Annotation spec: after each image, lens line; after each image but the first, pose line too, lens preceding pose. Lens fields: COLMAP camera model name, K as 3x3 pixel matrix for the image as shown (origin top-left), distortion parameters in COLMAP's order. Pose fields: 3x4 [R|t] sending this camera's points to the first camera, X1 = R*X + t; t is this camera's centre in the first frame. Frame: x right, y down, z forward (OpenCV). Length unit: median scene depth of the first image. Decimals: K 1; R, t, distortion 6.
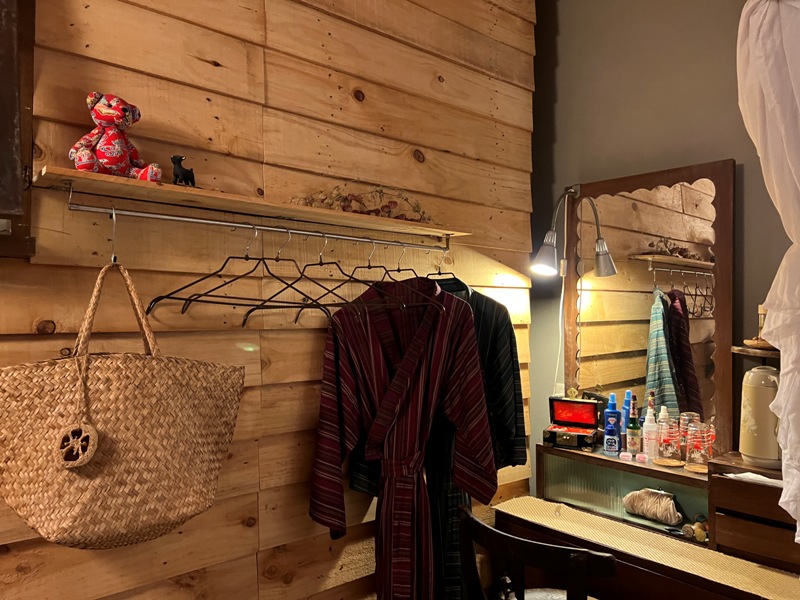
lens RADIAL K [[604.1, 0, 399.7], [0, 604.1, 303.3], [0, 0, 1]] dist [0.055906, -0.061049]
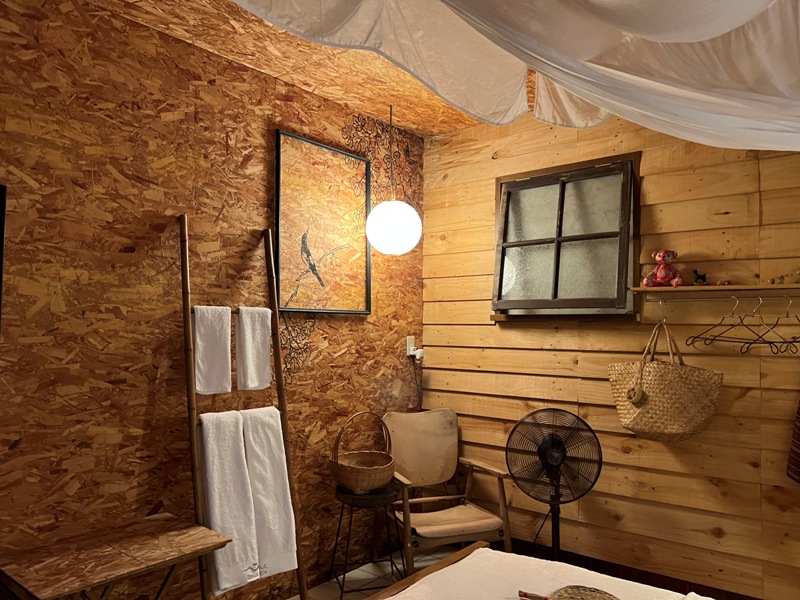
lens RADIAL K [[604.1, 0, 399.8], [0, 604.1, 300.2], [0, 0, 1]] dist [0.055906, -0.061049]
pose [[0.176389, -0.051716, -0.982961, 1.421273], [0.008275, 0.998661, -0.051057, -0.036530], [0.984286, 0.000872, 0.176580, -0.344199]]
